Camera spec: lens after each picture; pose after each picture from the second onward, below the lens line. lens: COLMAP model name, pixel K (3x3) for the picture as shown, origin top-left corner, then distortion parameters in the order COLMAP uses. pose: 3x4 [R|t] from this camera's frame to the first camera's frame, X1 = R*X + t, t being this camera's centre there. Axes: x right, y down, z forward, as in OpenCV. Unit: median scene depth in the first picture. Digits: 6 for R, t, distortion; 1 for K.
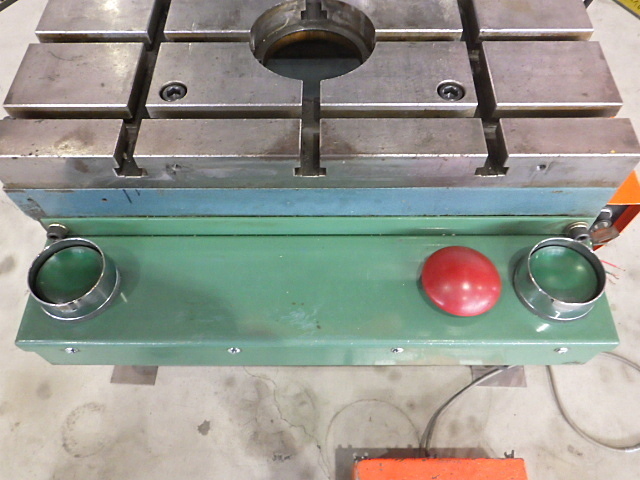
lens RADIAL K [[529.8, 0, 322.8], [0, 529.8, 241.6], [0, 0, 1]] dist [-0.000092, -0.007727]
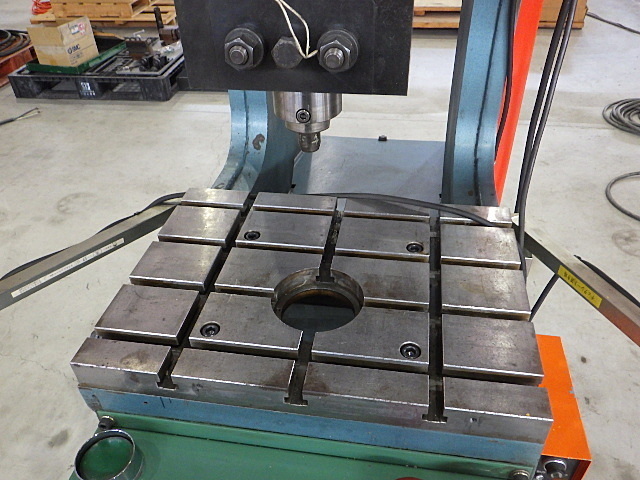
lens RADIAL K [[529.8, 0, 322.8], [0, 529.8, 241.6], [0, 0, 1]] dist [-0.000092, -0.007727]
pose [[0.987426, 0.080389, -0.136119, 0.183603], [-0.124131, 0.927457, -0.352724, -0.041801], [0.097889, 0.365185, 0.925774, -0.352312]]
